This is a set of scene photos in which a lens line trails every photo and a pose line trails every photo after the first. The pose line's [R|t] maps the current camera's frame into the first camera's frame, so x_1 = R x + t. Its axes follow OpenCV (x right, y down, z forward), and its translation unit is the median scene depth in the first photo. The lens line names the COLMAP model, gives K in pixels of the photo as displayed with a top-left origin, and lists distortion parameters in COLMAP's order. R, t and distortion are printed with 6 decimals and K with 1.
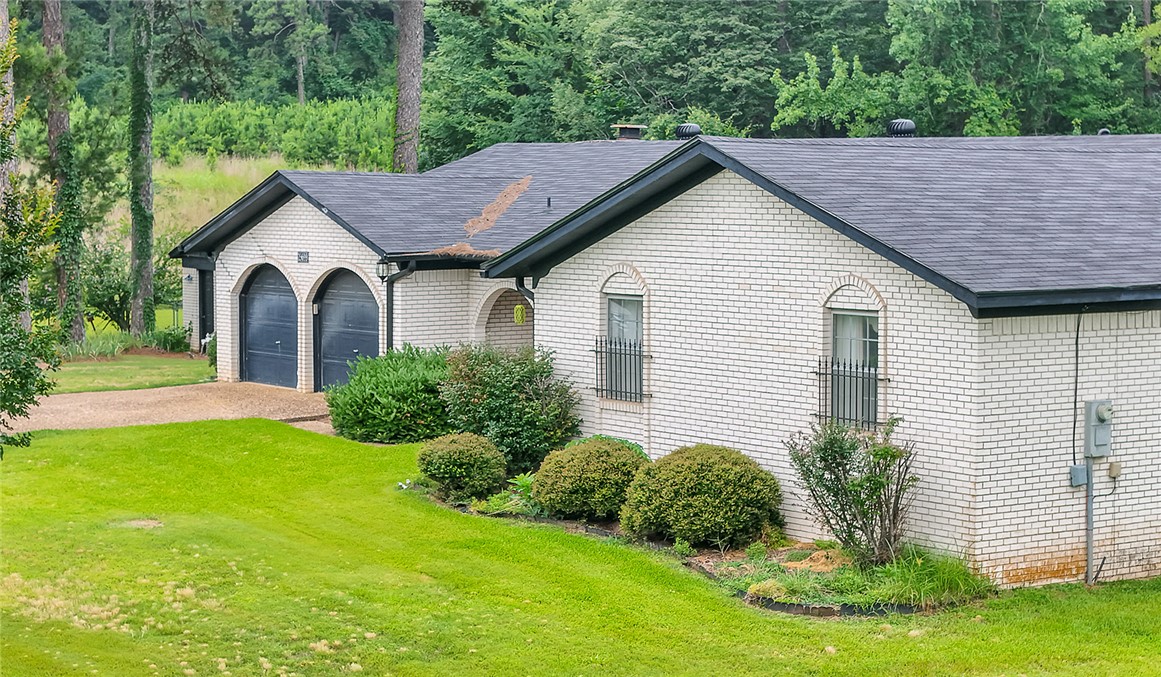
lens RADIAL K [[2358.2, 0, 746.2], [0, 2358.2, 338.3], [0, 0, 1]] dist [-0.173324, 0.223722]
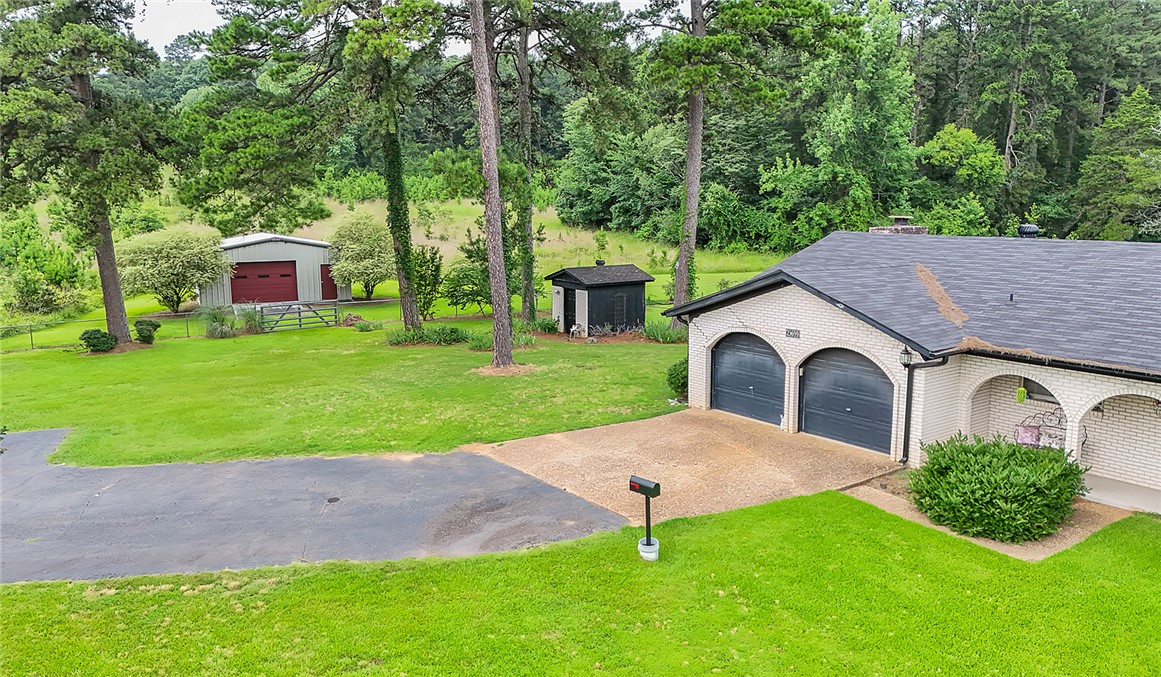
lens RADIAL K [[855.5, 0, 580.5], [0, 855.5, 338.5], [0, 0, 1]] dist [0.007159, -0.001185]
pose [[0.999234, 0.001190, -0.039122, -0.195830], [0.002523, 0.995501, 0.094722, -0.052464], [0.039059, -0.094748, 0.994735, 0.348621]]
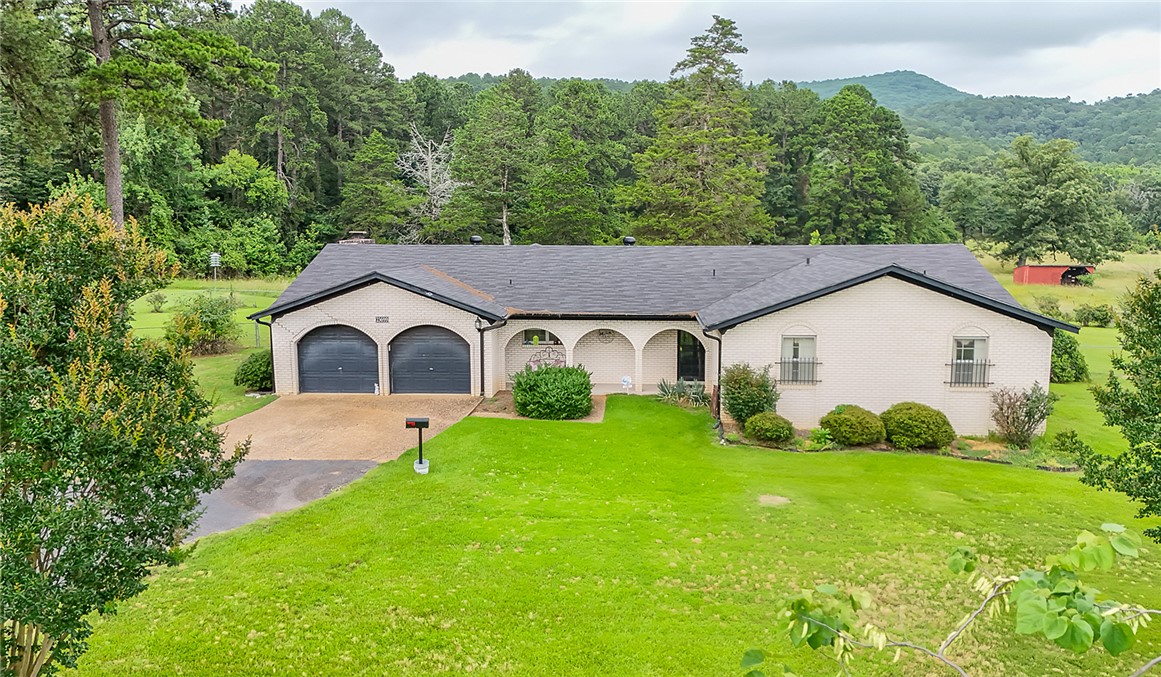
lens RADIAL K [[855.5, 0, 580.5], [0, 855.5, 338.5], [0, 0, 1]] dist [0.007159, -0.001185]
pose [[0.668718, -0.106196, 0.735893, -0.378569], [0.050490, 0.993949, 0.097554, -0.050866], [-0.741800, -0.028081, 0.670033, 0.313384]]
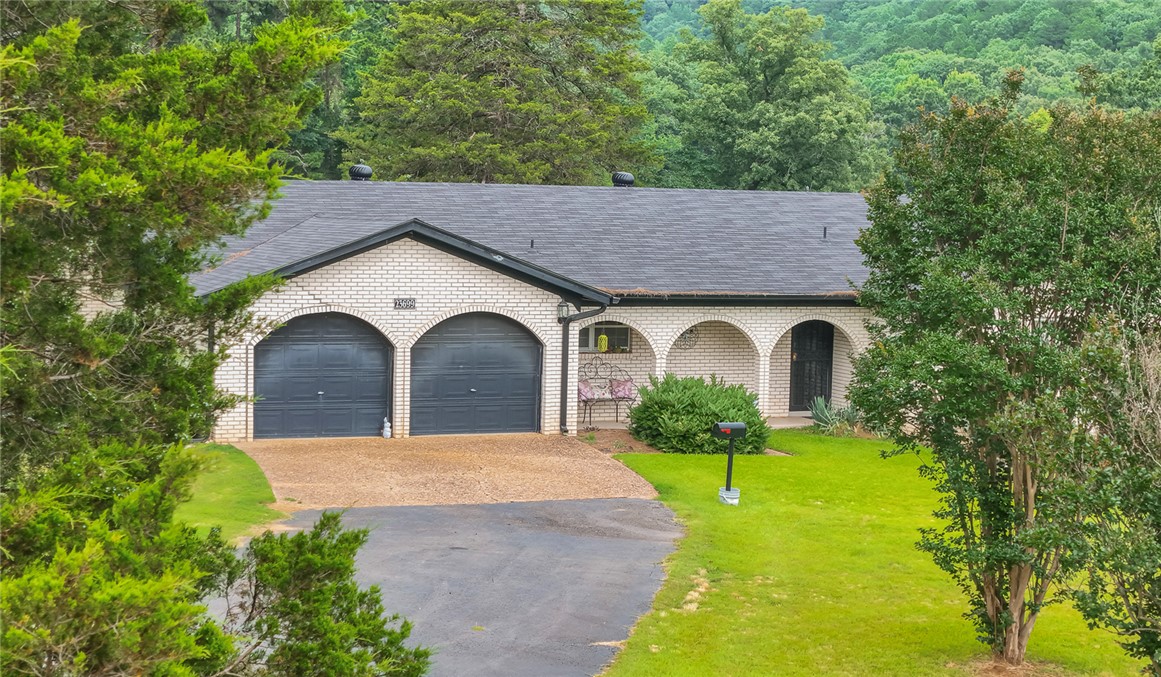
lens RADIAL K [[2358.2, 0, 746.2], [0, 2358.2, 338.3], [0, 0, 1]] dist [-0.173324, 0.223722]
pose [[0.170505, -0.064047, 0.983273, -0.767914], [0.036464, 0.997612, 0.058658, -0.049181], [-0.984682, 0.025853, 0.172433, 0.465291]]
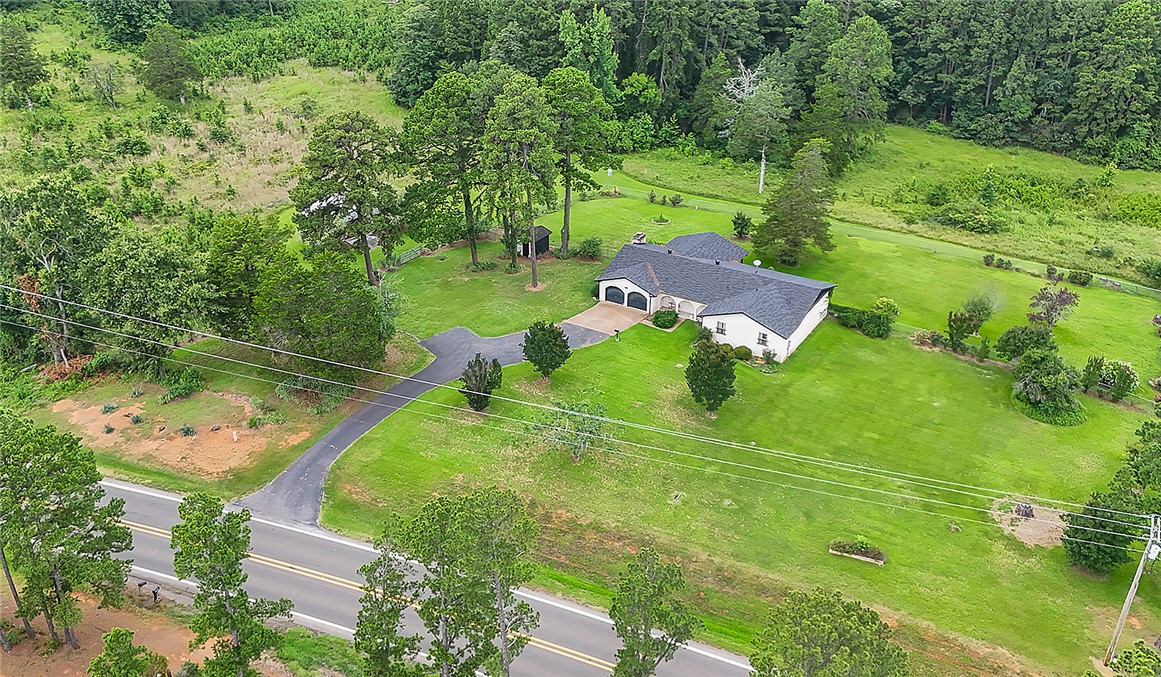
lens RADIAL K [[855.5, 0, 580.5], [0, 855.5, 338.5], [0, 0, 1]] dist [0.007159, -0.001185]
pose [[0.943061, -0.157958, 0.292719, -0.676951], [0.022095, 0.907849, 0.418714, -0.593830], [-0.331884, -0.388405, 0.859648, -0.671624]]
